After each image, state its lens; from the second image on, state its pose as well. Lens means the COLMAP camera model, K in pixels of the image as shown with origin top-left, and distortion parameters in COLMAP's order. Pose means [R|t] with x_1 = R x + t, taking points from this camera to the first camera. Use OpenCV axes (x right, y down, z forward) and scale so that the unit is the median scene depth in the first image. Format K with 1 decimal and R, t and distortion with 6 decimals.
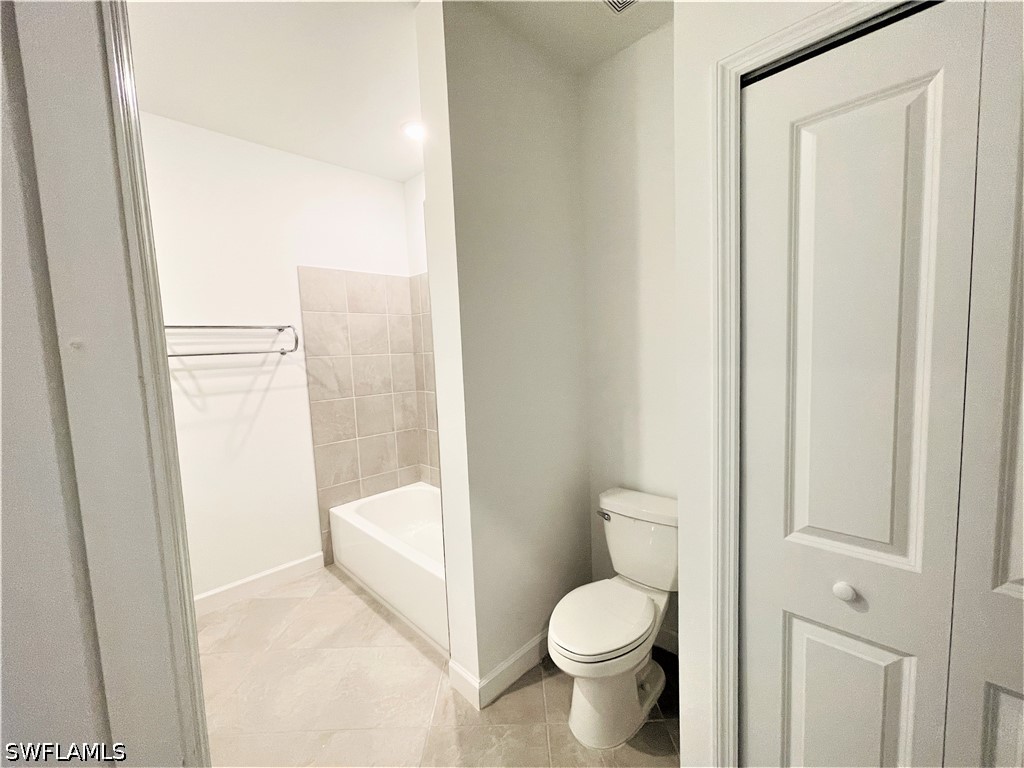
lens RADIAL K [[411.1, 0, 515.3], [0, 411.1, 383.3], [0, 0, 1]] dist [-0.002689, -0.000282]
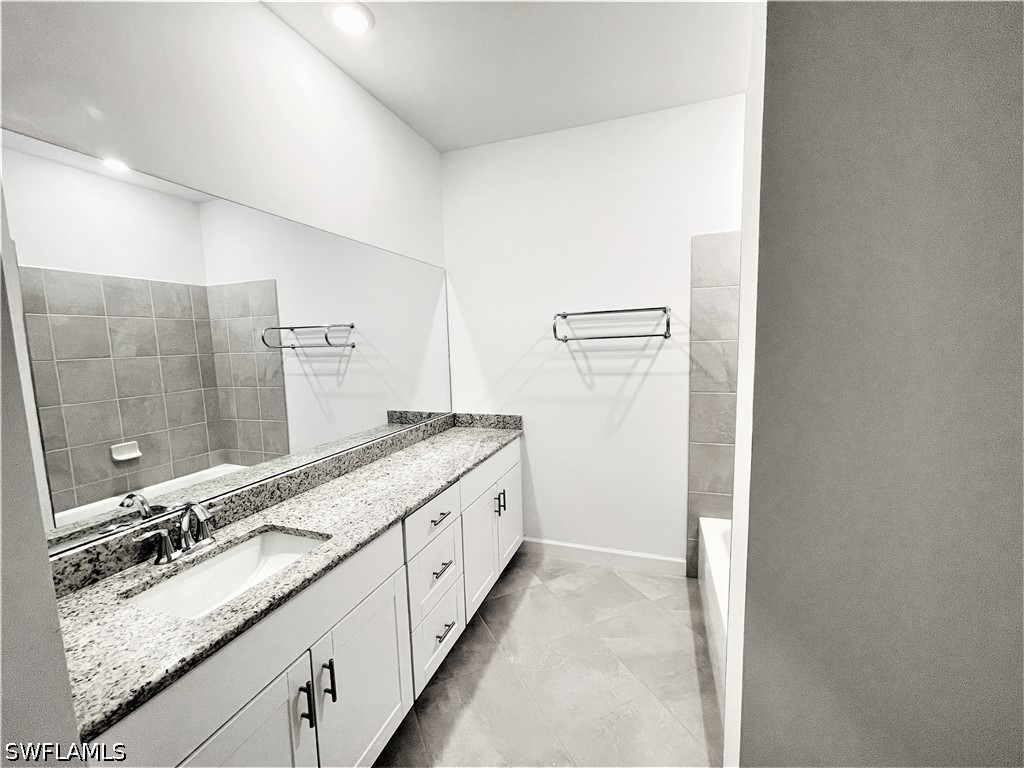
lens RADIAL K [[411.1, 0, 513.4], [0, 411.1, 386.9], [0, 0, 1]] dist [-0.002689, -0.000282]
pose [[0.437271, 0.120040, -0.891282, 0.130765], [-0.066015, 0.992663, 0.101307, -0.033098], [0.896903, 0.014540, 0.441987, 0.291542]]
